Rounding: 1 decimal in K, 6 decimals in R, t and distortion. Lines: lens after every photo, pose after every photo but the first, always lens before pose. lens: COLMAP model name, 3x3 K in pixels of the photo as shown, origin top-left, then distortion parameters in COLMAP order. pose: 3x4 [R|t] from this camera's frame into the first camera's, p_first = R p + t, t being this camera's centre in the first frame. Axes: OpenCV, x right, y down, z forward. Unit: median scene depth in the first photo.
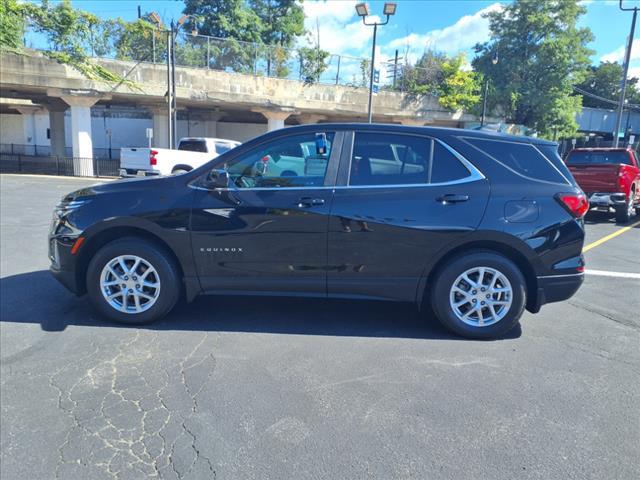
lens RADIAL K [[516.2, 0, 319.5], [0, 516.2, 247.9], [0, 0, 1]] dist [0.005339, 0.005324]
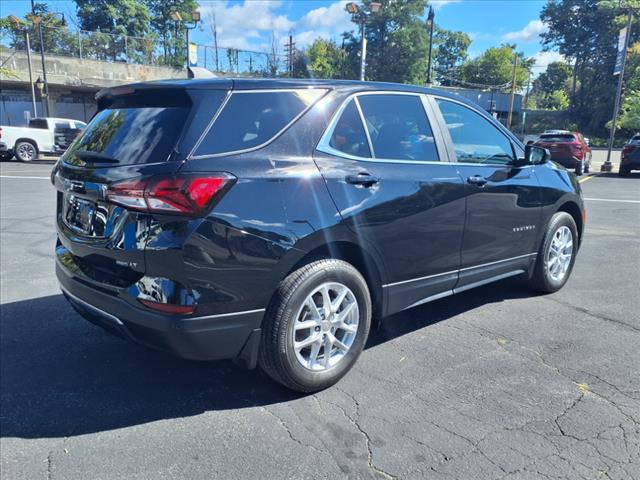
lens RADIAL K [[510.7, 0, 318.2], [0, 510.7, 254.8], [0, 0, 1]] dist [0.009954, -0.001251]
pose [[0.995152, -0.037023, 0.091115, 0.211083], [0.032385, 0.998129, 0.051869, 0.054858], [-0.092865, -0.048666, 0.994489, -0.229900]]
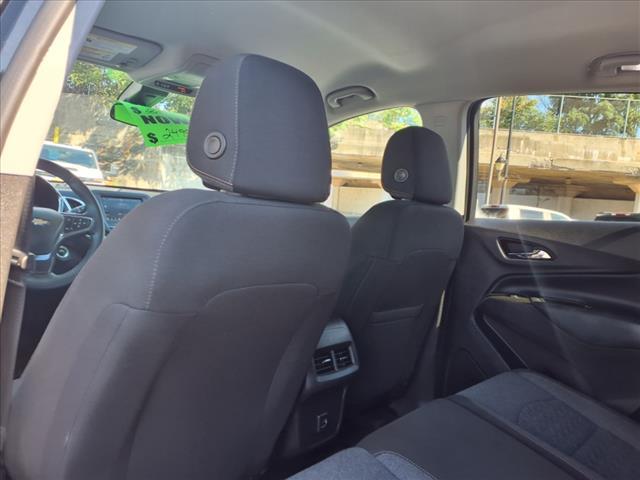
lens RADIAL K [[523.8, 0, 310.1], [0, 523.8, 256.5], [0, 0, 1]] dist [-0.002317, -0.003501]
pose [[0.769426, 0.091080, -0.632208, 0.035499], [-0.176485, 0.981564, -0.073380, -0.015188], [0.613870, 0.168036, 0.771316, 0.138487]]
